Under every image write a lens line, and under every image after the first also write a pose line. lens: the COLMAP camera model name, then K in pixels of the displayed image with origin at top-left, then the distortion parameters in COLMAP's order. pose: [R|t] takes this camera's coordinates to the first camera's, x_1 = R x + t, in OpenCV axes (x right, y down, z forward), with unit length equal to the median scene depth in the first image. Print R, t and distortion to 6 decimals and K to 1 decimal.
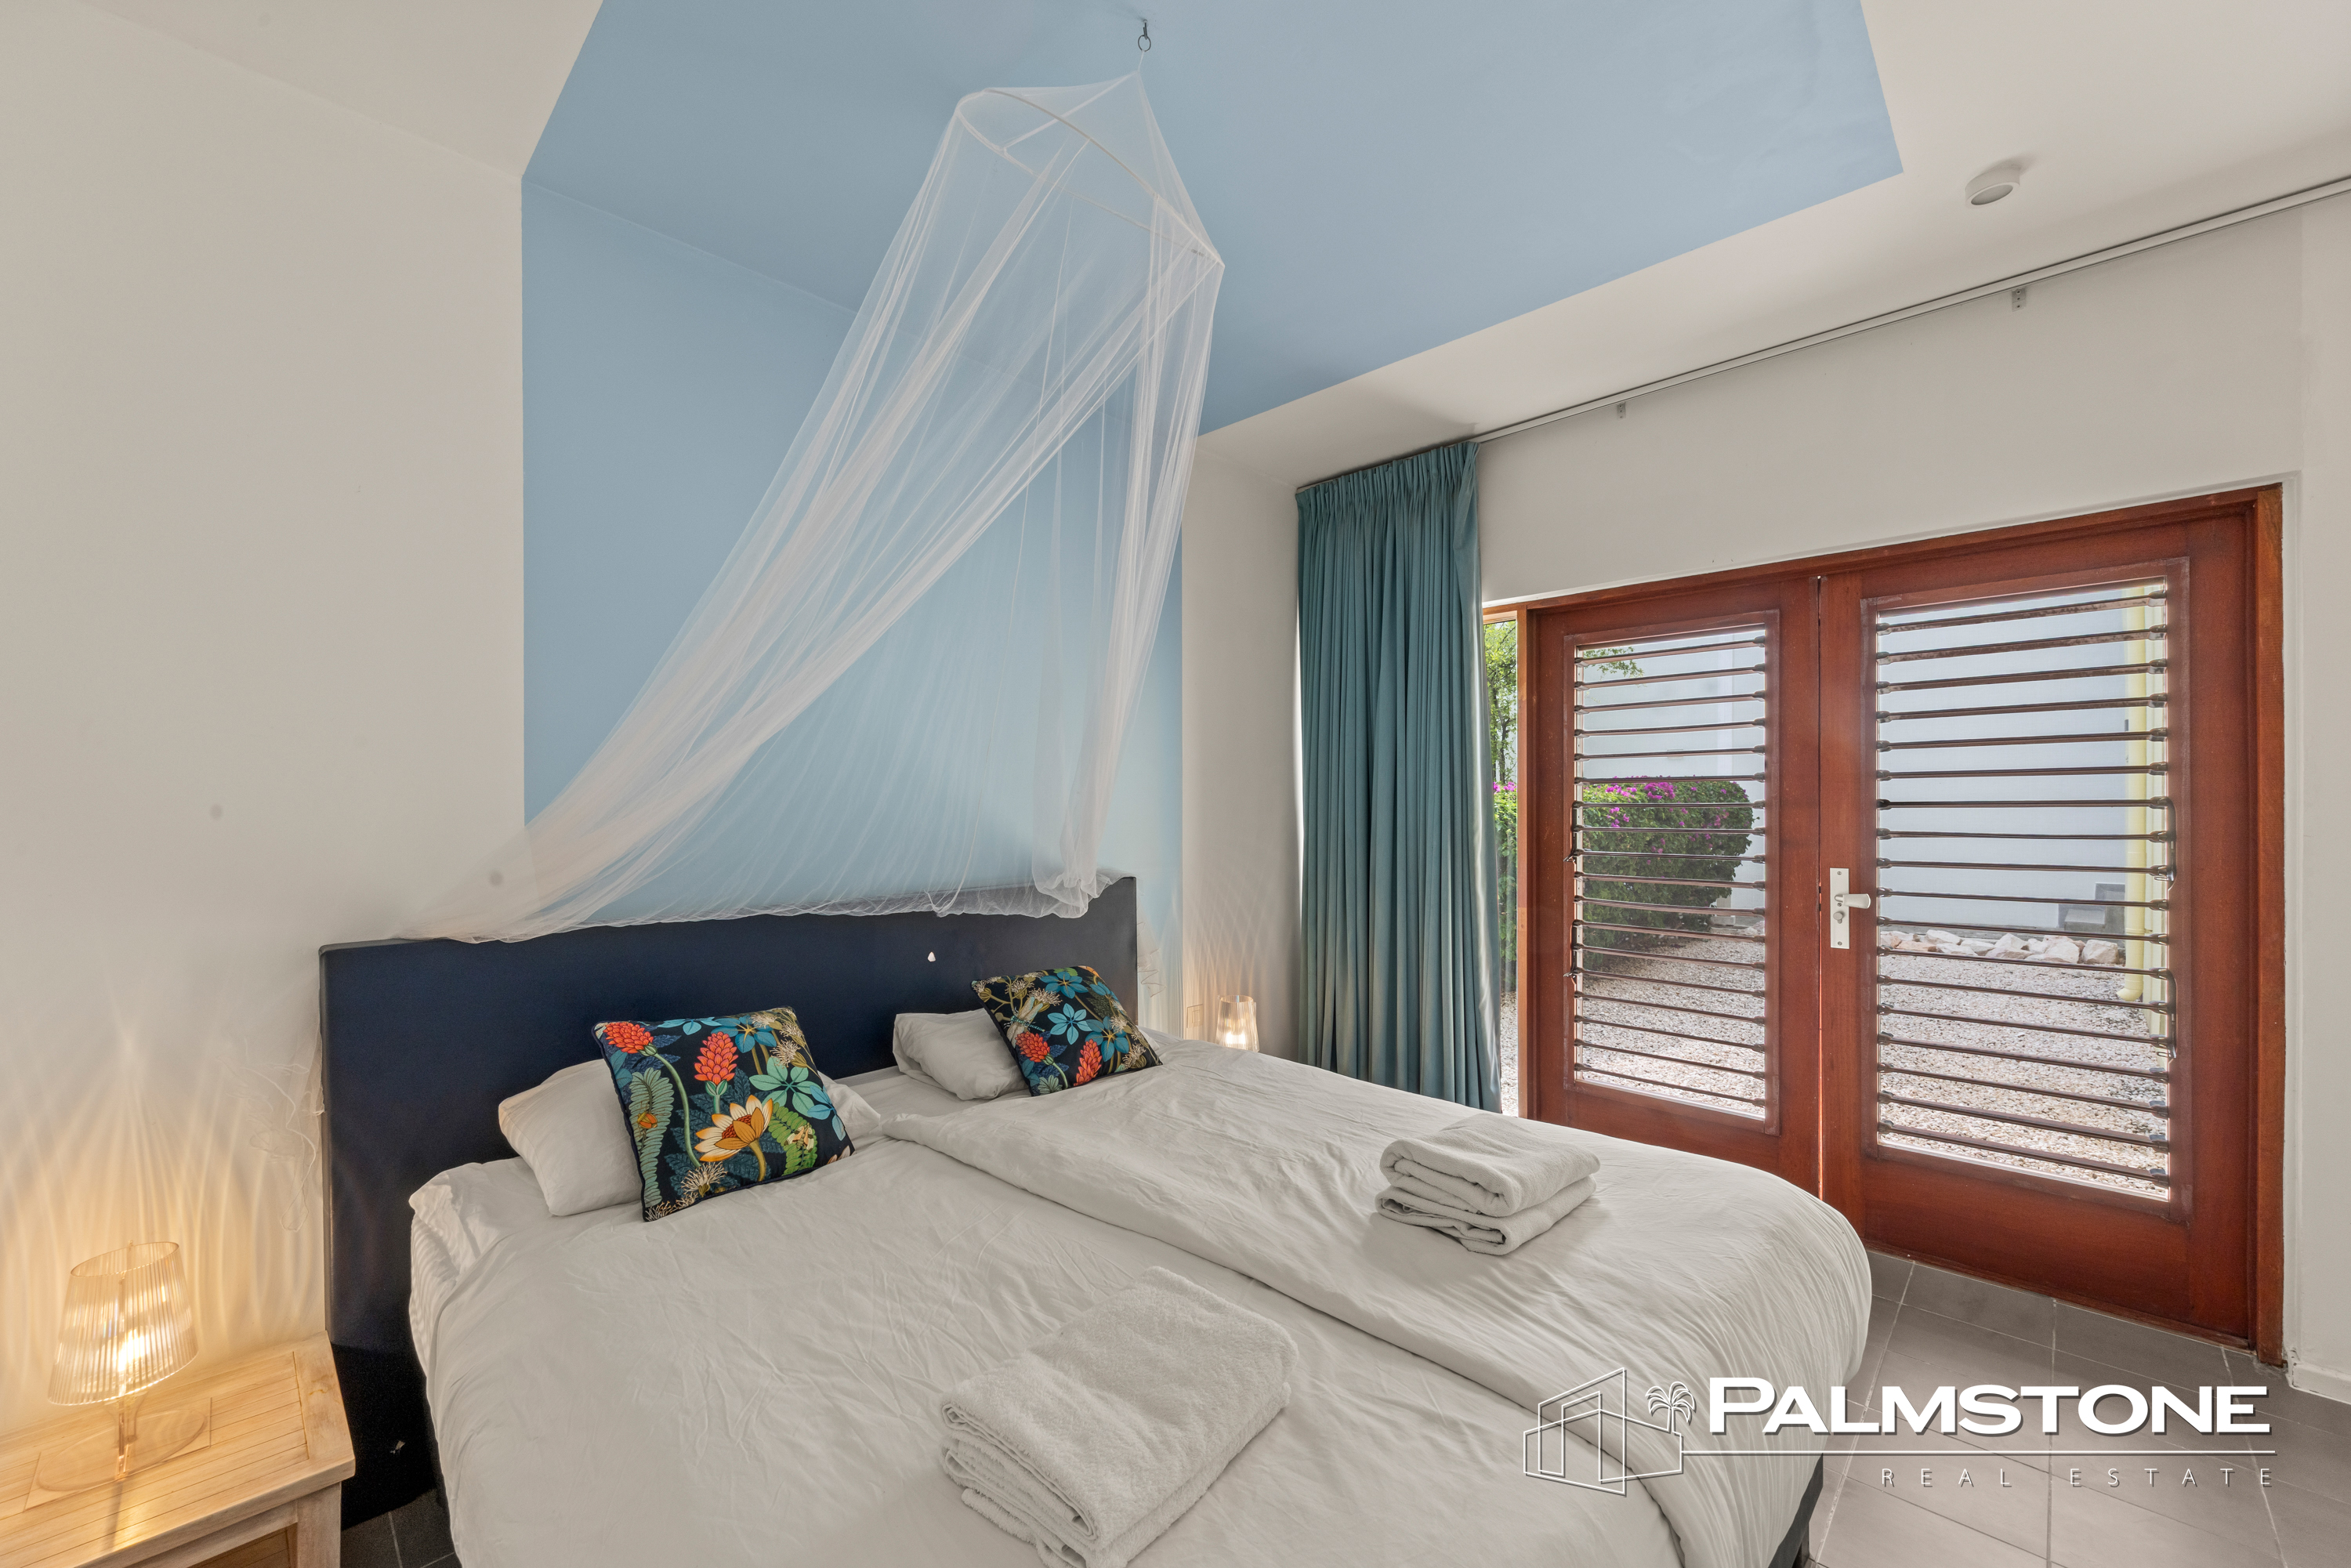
lens RADIAL K [[903.9, 0, 1159.8], [0, 903.9, 781.1], [0, 0, 1]] dist [0.000644, -0.000005]
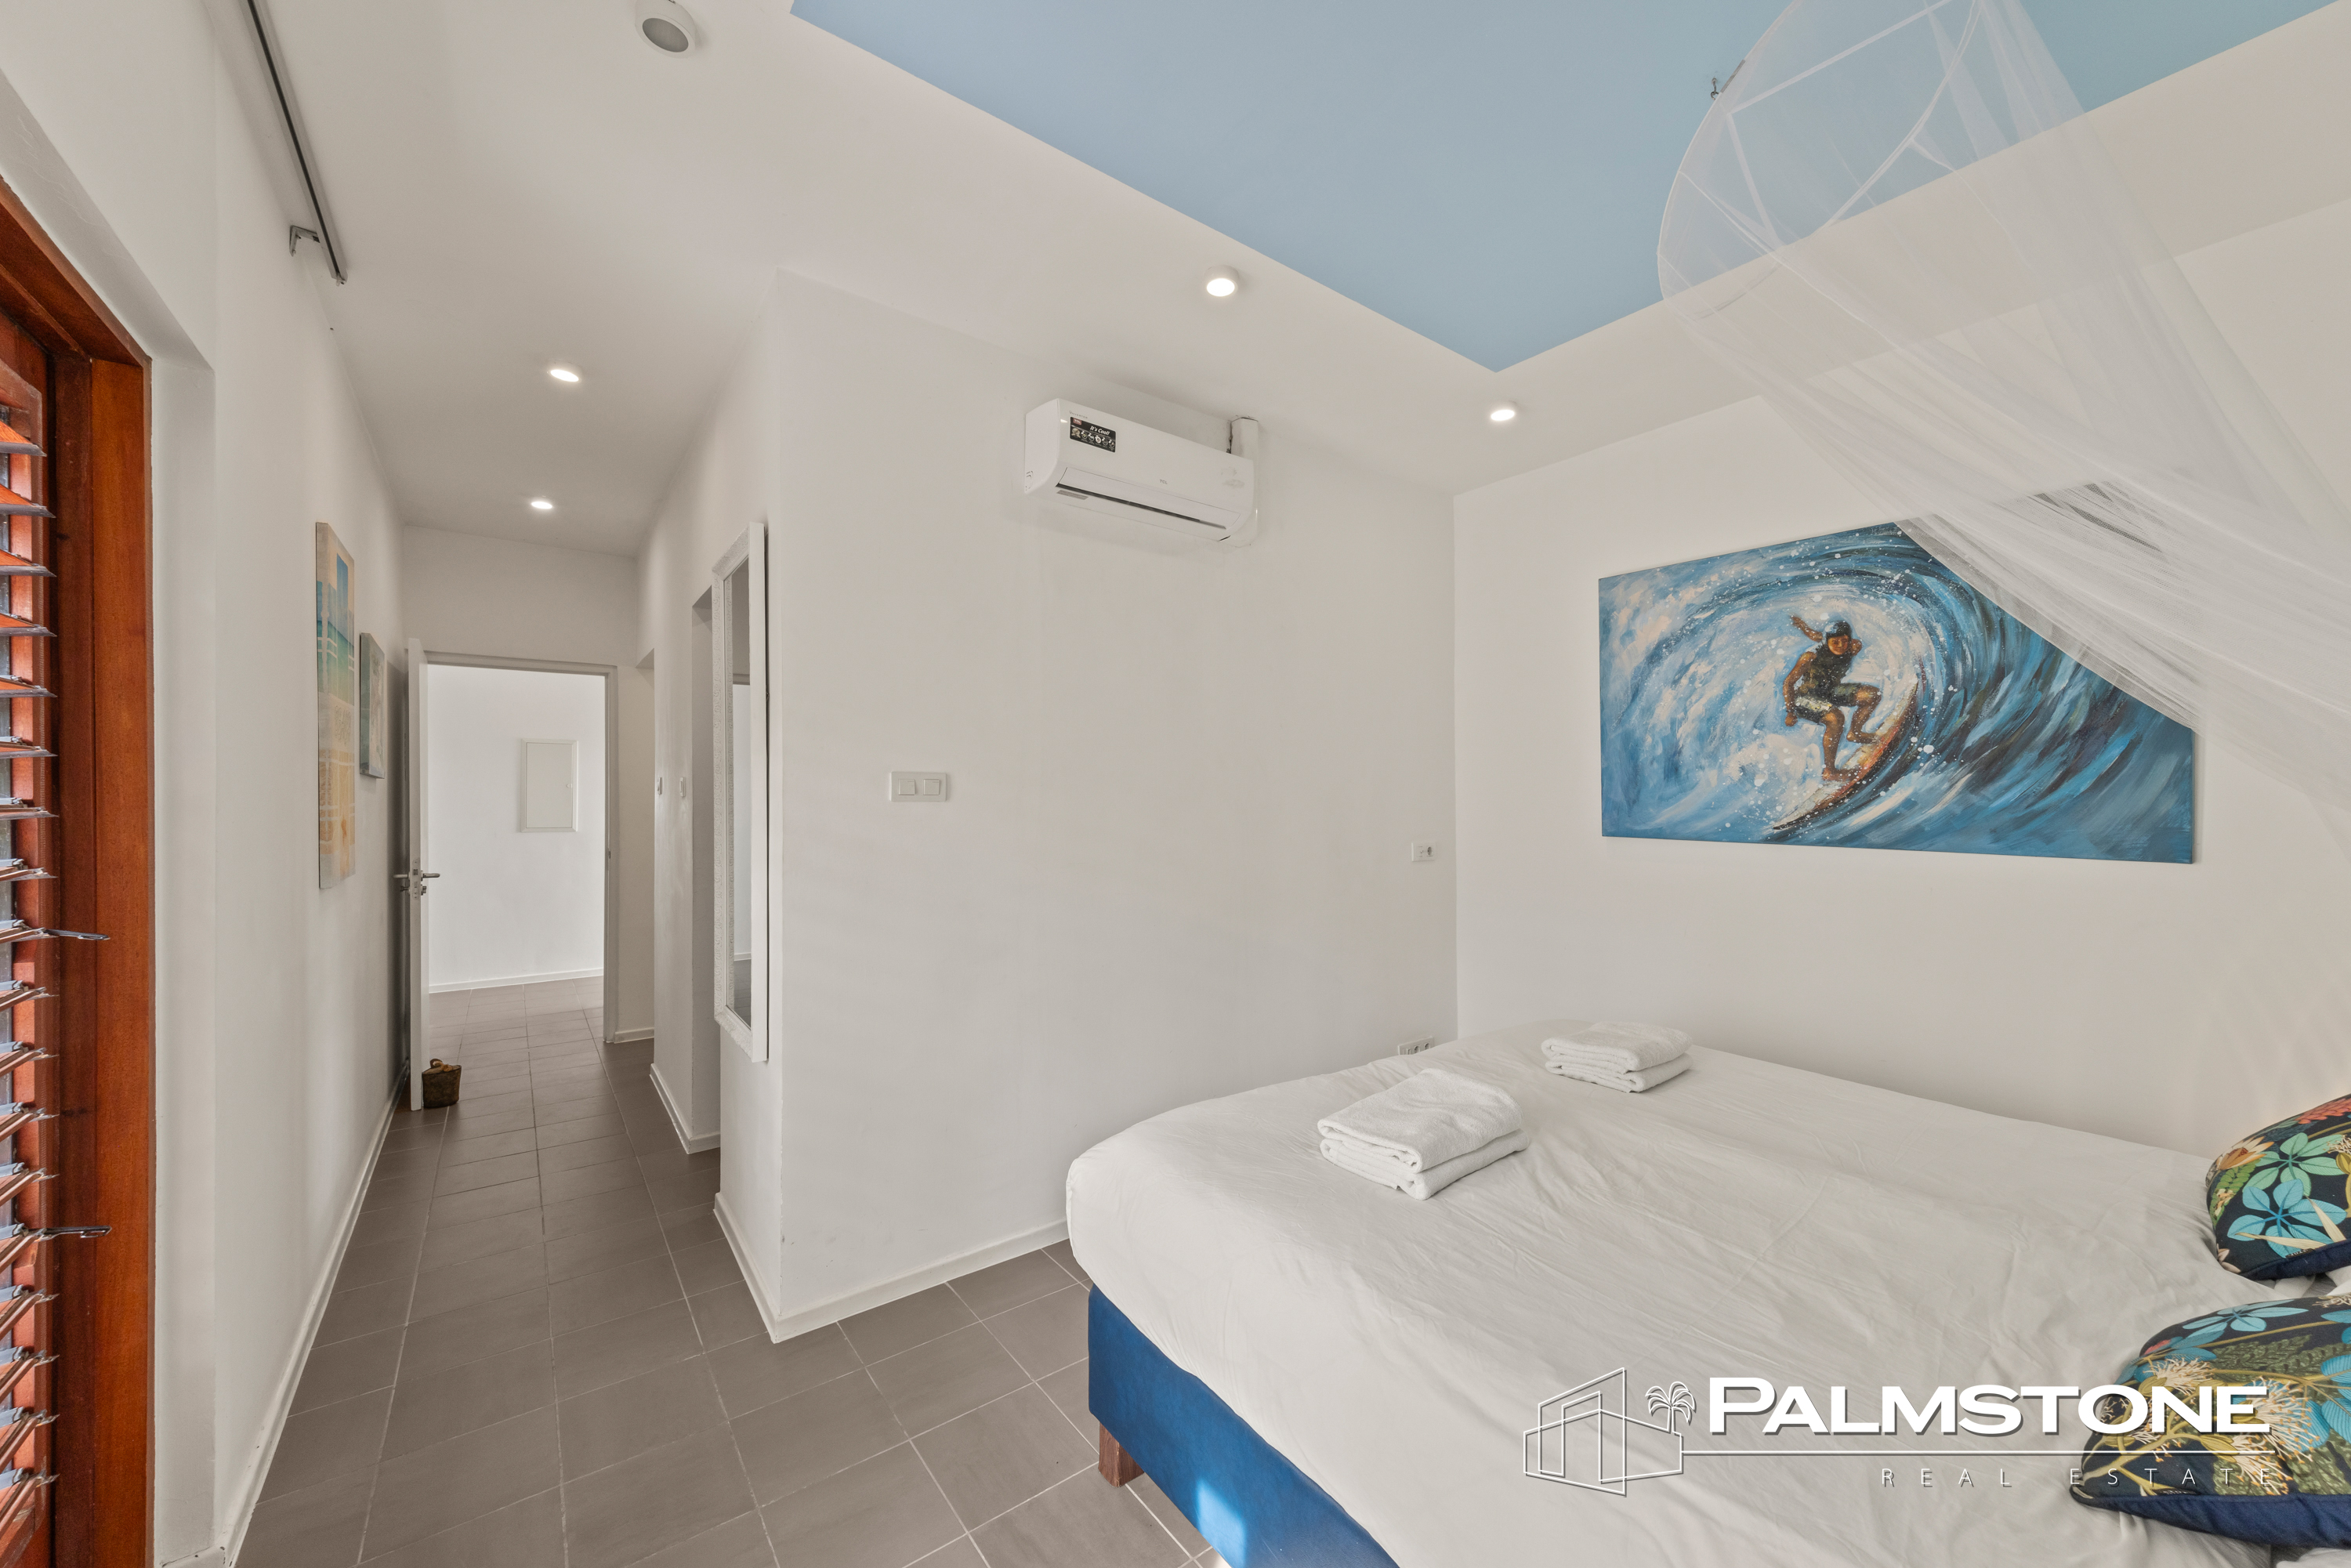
lens RADIAL K [[834.8, 0, 1156.4], [0, 834.8, 786.3], [0, 0, 1]] dist [0.000942, -0.000060]
pose [[-0.987671, 0.005274, 0.156453, 0.447450], [0.005007, 0.999985, -0.002095, 0.010868], [-0.156462, -0.001285, -0.987683, 1.897789]]
